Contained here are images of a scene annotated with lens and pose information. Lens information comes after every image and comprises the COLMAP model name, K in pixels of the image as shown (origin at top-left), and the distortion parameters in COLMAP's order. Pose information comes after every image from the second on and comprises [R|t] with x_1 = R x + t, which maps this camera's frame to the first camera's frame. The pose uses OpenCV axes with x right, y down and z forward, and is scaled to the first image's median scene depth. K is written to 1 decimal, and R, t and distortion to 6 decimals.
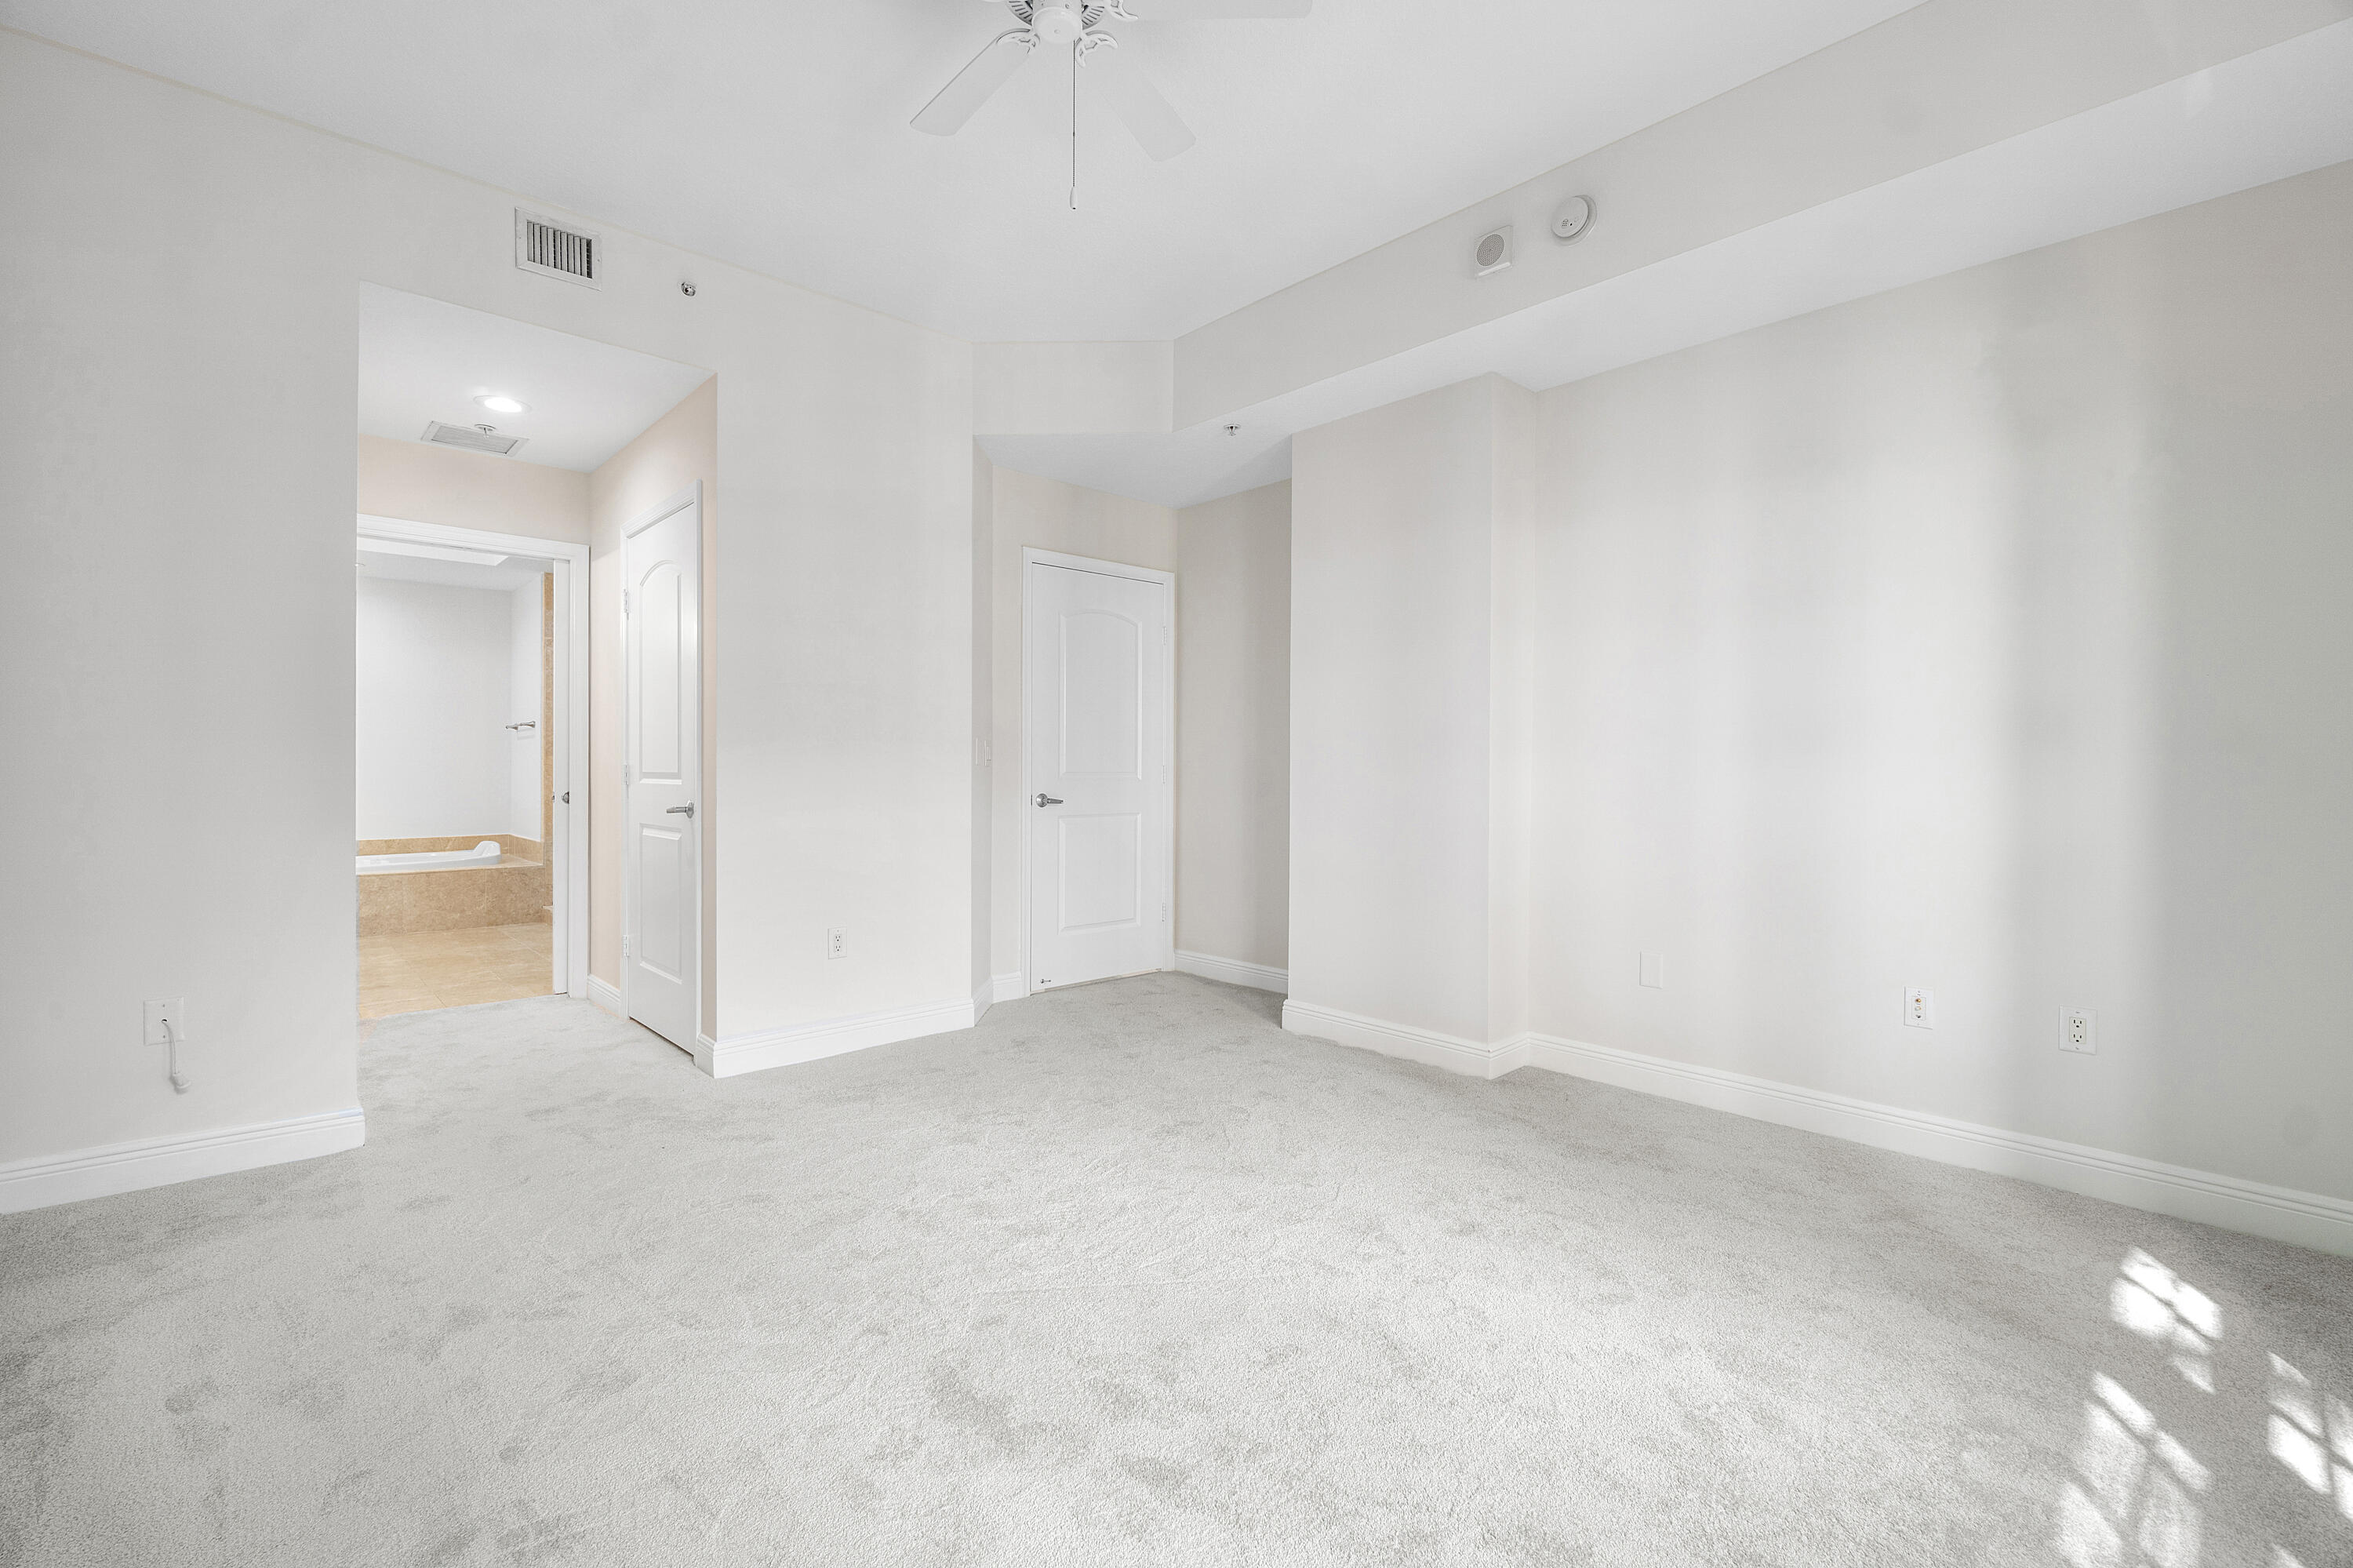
lens RADIAL K [[1025.7, 0, 1173.4], [0, 1025.7, 778.4], [0, 0, 1]] dist [-0.005516, 0.002537]
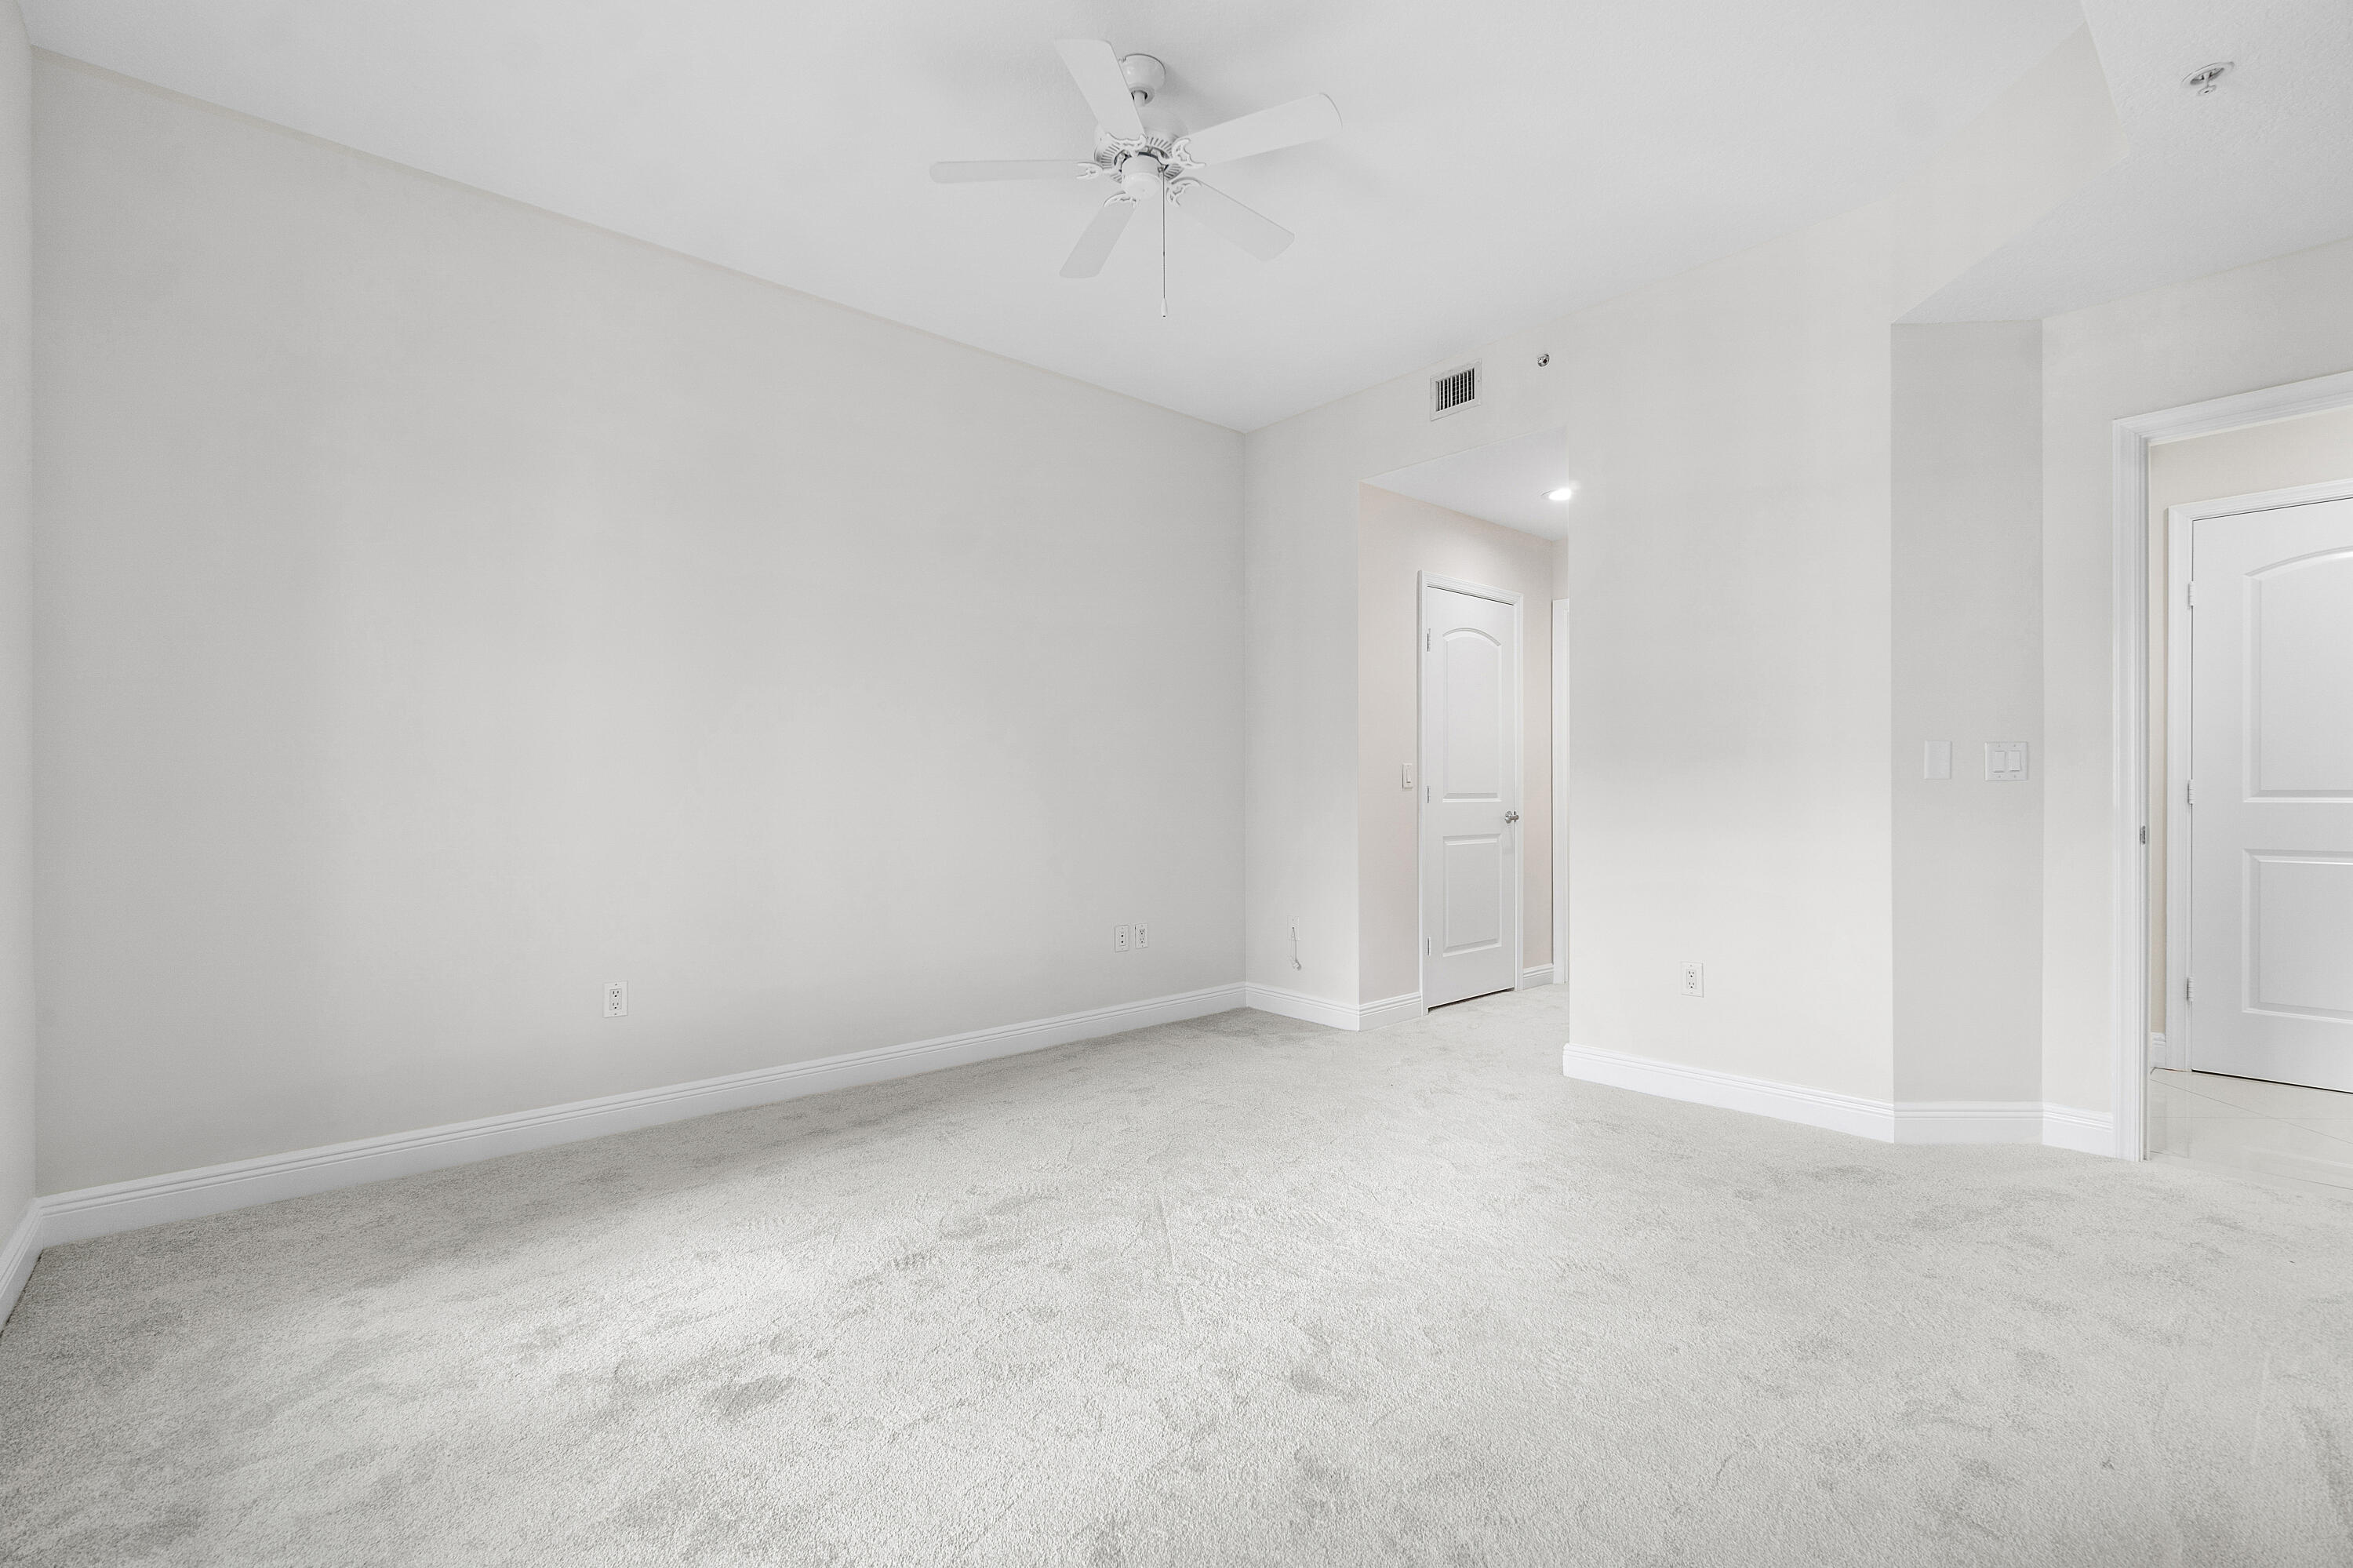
lens RADIAL K [[1025.7, 0, 1171.3], [0, 1025.7, 783.7], [0, 0, 1]] dist [-0.005516, 0.002537]
pose [[0.001941, -0.001174, -0.999997, 0.862902], [-0.006404, 0.999979, -0.001186, -0.014985], [0.999978, 0.006407, 0.001933, 0.788087]]
